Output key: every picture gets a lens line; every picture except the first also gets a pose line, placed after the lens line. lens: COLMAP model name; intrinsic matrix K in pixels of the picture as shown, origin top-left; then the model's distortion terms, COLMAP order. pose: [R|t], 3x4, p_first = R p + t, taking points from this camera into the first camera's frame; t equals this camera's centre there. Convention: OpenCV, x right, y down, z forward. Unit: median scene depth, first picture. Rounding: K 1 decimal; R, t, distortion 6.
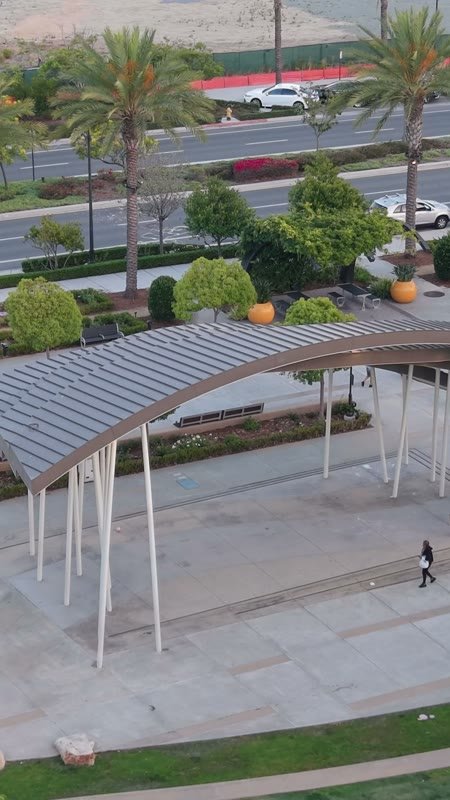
lens RADIAL K [[2012.1, 0, 225.0], [0, 2012.1, 400.0], [0, 0, 1]] dist [0.265117, -0.876568]
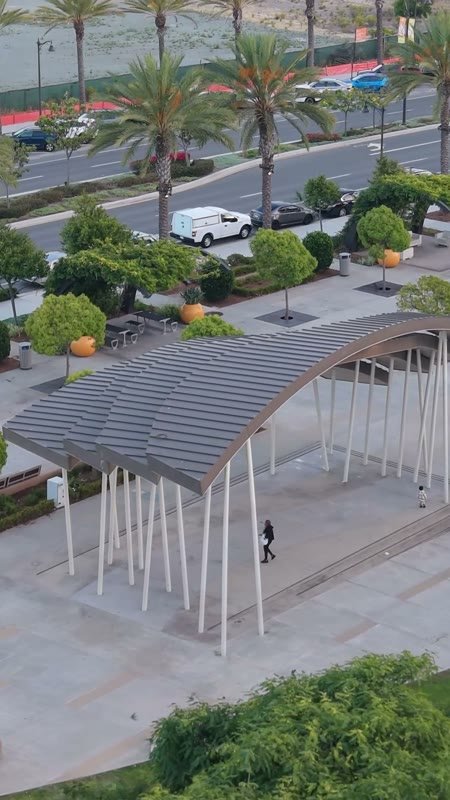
lens RADIAL K [[2012.1, 0, 225.0], [0, 2012.1, 400.0], [0, 0, 1]] dist [0.265117, -0.876568]
pose [[0.934814, -0.114236, 0.336262, -0.311191], [0.125297, 0.992055, -0.011302, 0.007315], [-0.332300, 0.052698, 0.941701, -0.015146]]
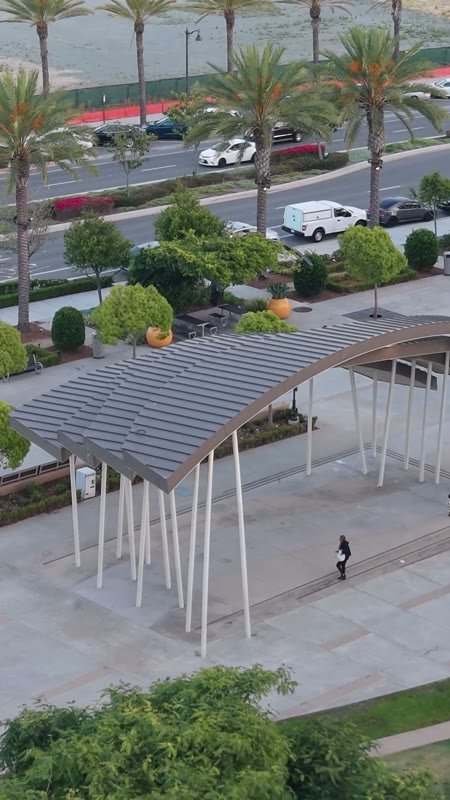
lens RADIAL K [[2012.1, 0, 225.0], [0, 2012.1, 400.0], [0, 0, 1]] dist [0.265117, -0.876568]
pose [[0.972753, -0.076248, 0.218945, -0.208685], [0.082419, 0.996413, -0.019179, 0.014766], [-0.216697, 0.036702, 0.975549, -0.032688]]
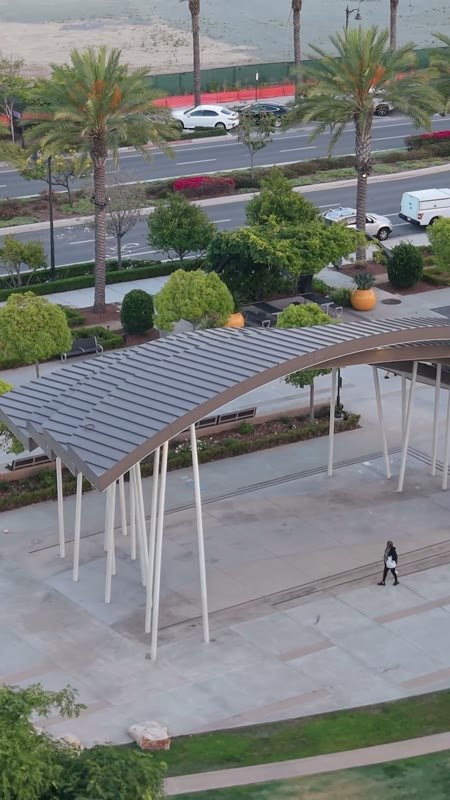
lens RADIAL K [[2012.1, 0, 225.0], [0, 2012.1, 400.0], [0, 0, 1]] dist [0.265117, -0.876568]
pose [[0.996253, -0.029844, 0.081171, -0.080495], [0.031074, 0.999420, -0.013935, 0.011681], [-0.080708, 0.016406, 0.996603, -0.026365]]
